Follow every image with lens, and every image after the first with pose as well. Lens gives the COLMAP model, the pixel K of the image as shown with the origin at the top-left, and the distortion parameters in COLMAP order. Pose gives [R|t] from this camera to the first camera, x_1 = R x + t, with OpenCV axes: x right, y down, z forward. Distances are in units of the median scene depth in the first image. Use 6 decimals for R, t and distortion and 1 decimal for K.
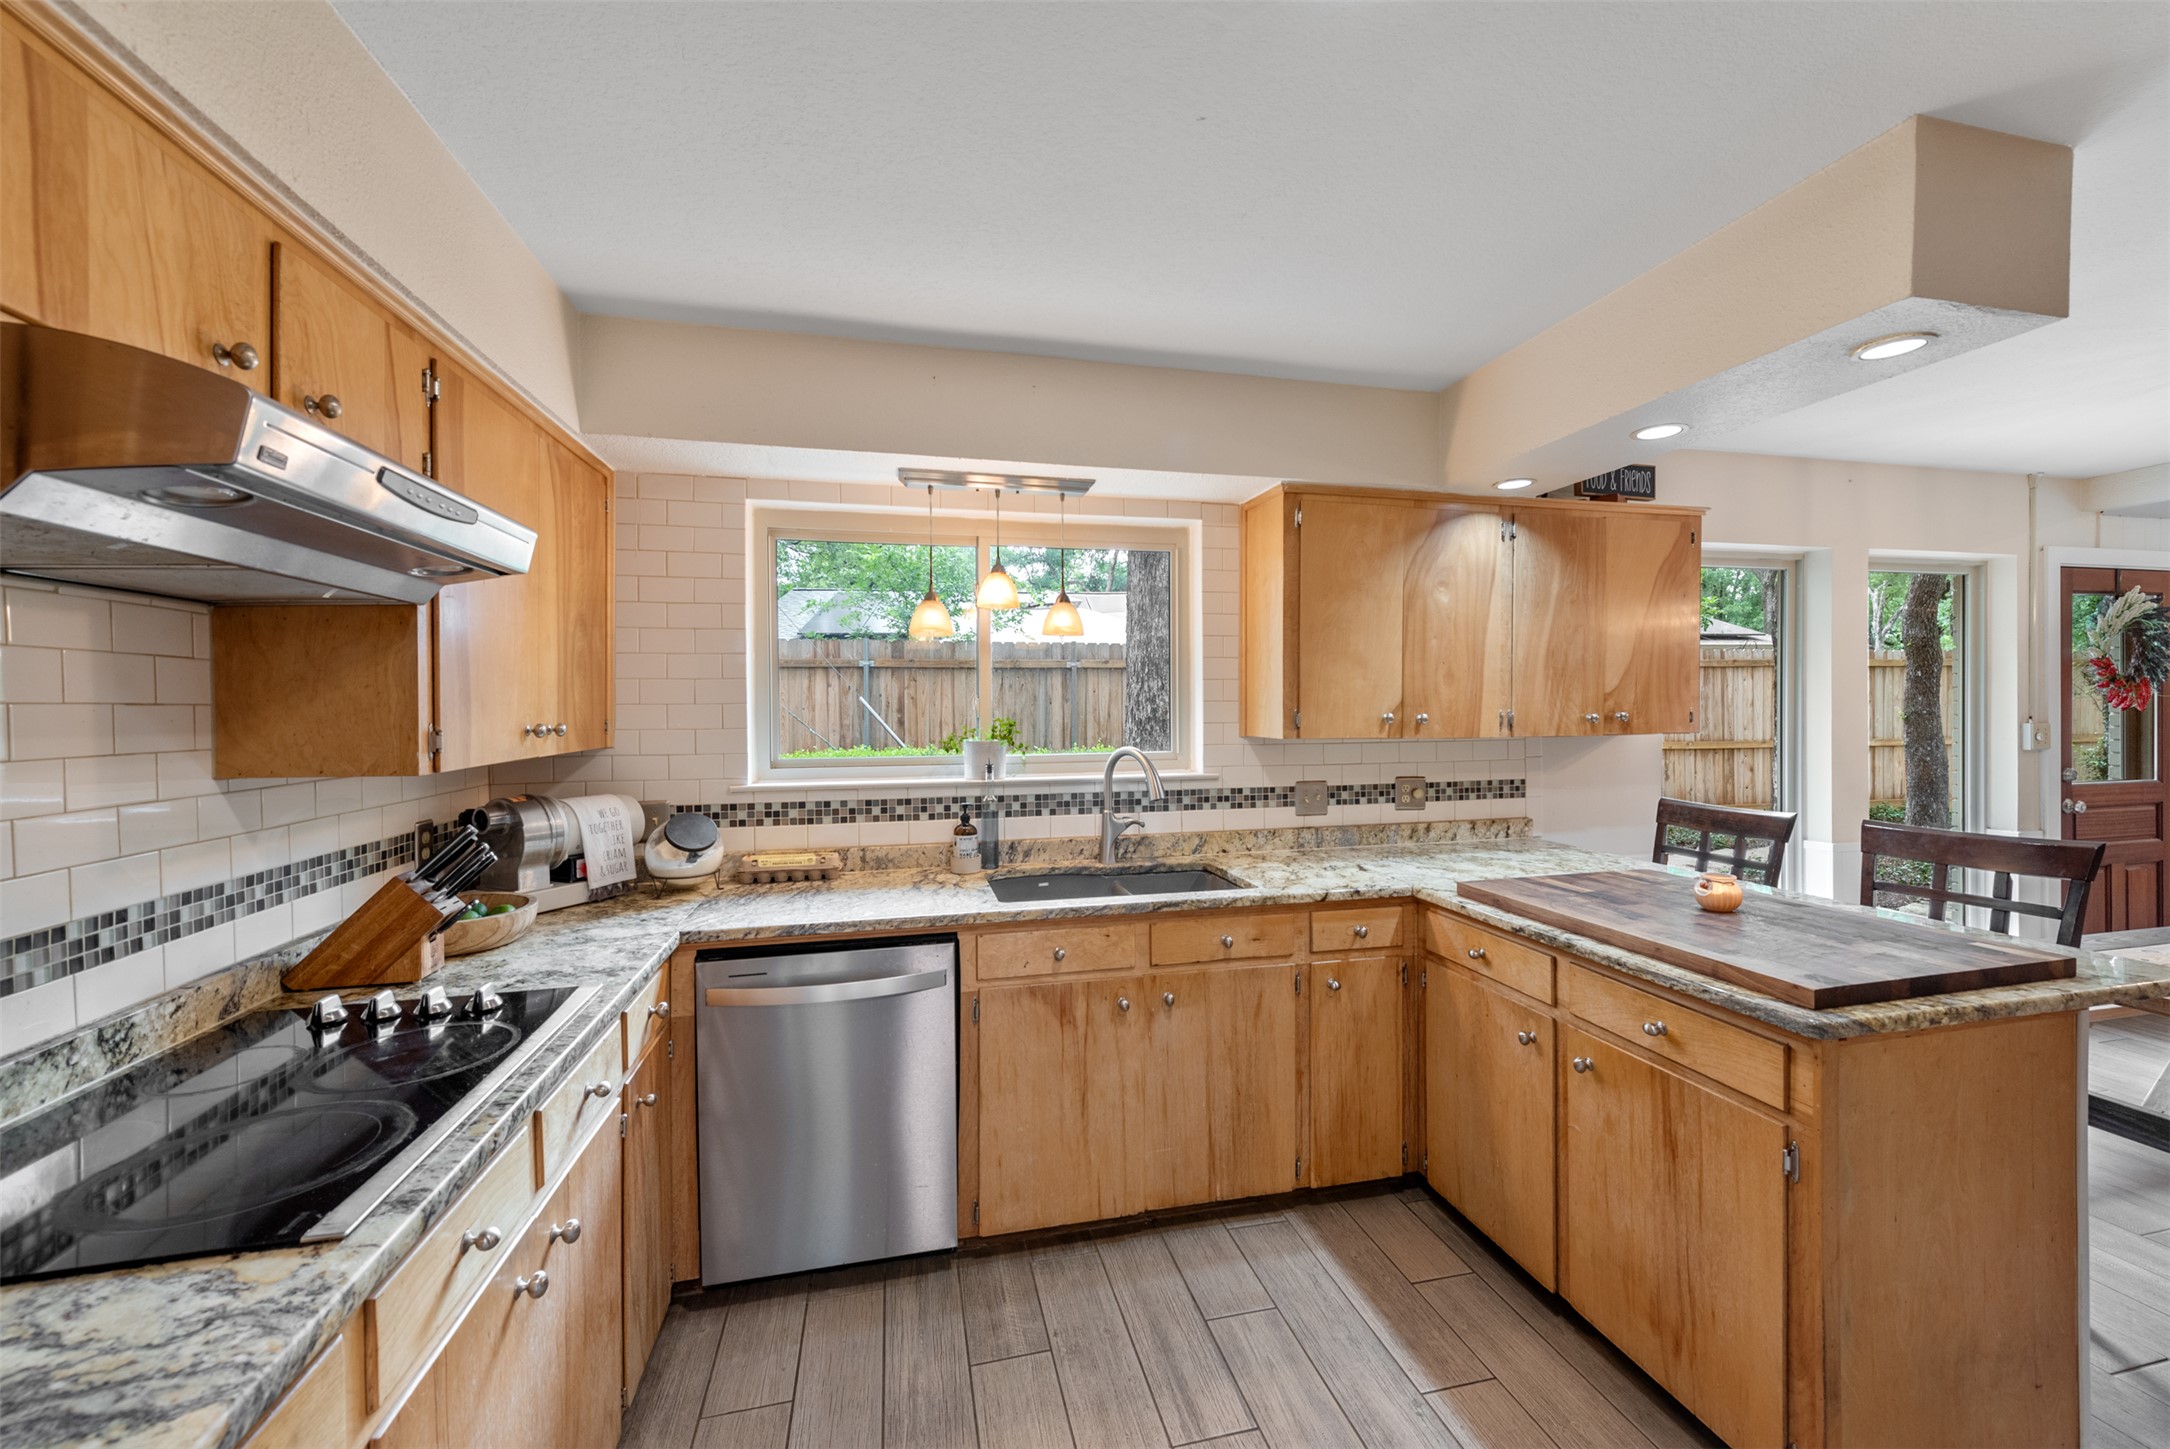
lens RADIAL K [[849.4, 0, 1091.8], [0, 849.4, 716.0], [0, 0, 1]] dist [0.015832, -0.004157]
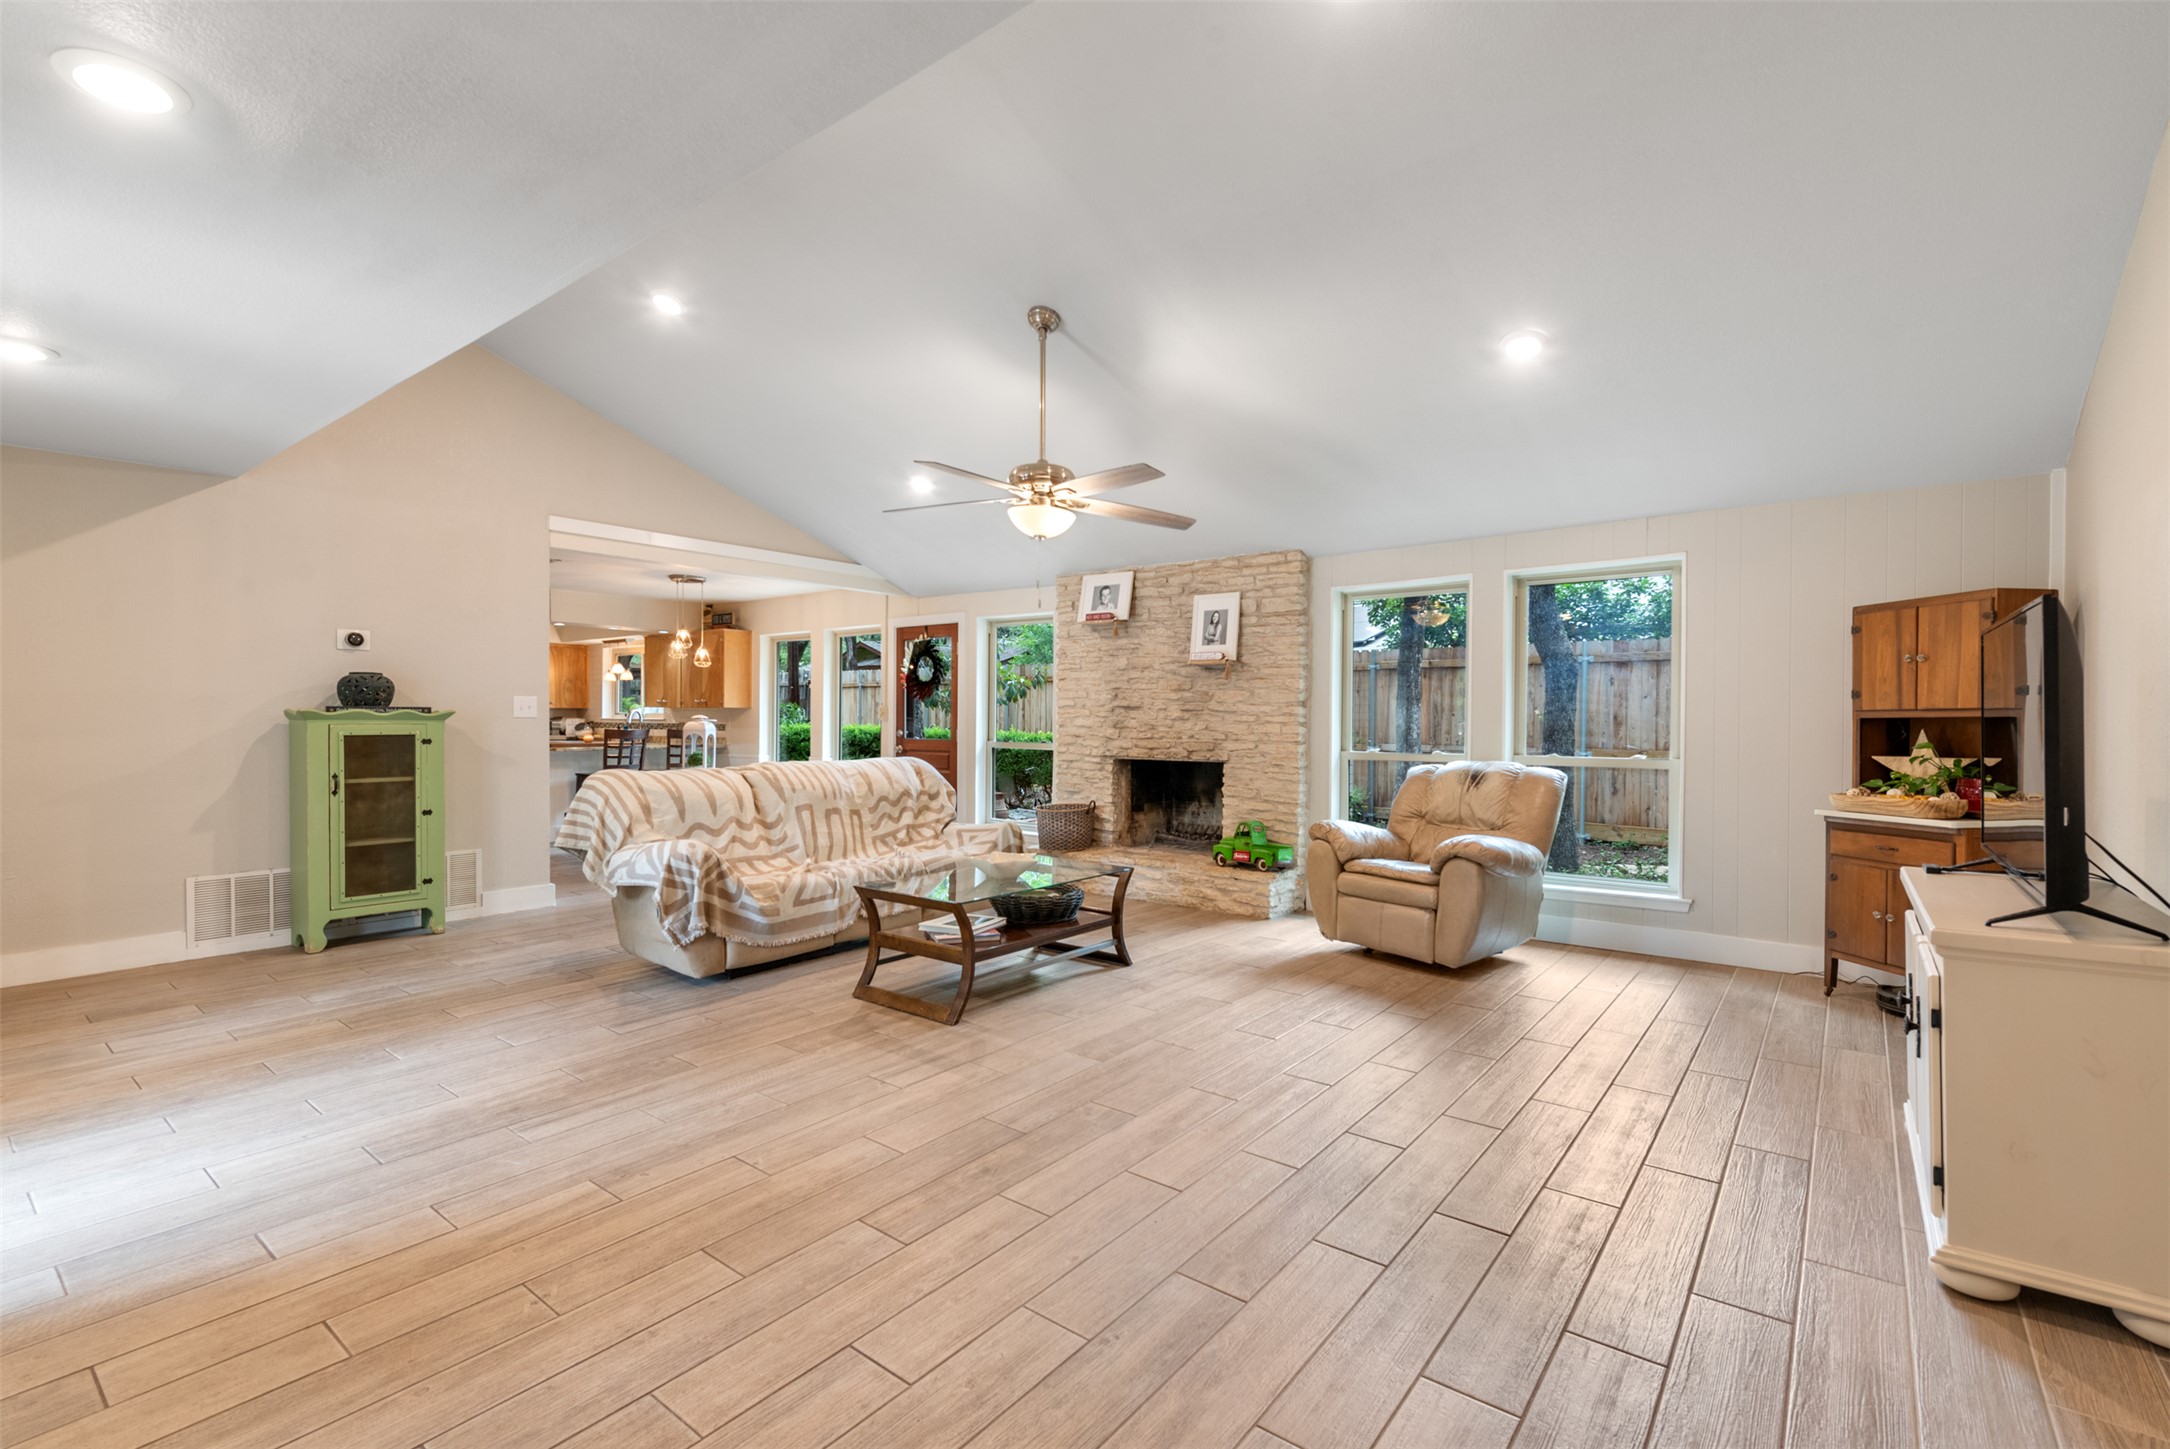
lens RADIAL K [[952.7, 0, 1090.6], [0, 952.7, 727.4], [0, 0, 1]] dist [0.009272, 0.000848]
pose [[0.620535, 0.017861, -0.783976, 5.047433], [-0.018932, 0.999790, 0.007792, 0.048779], [0.783950, 0.010007, 0.620743, -0.011225]]
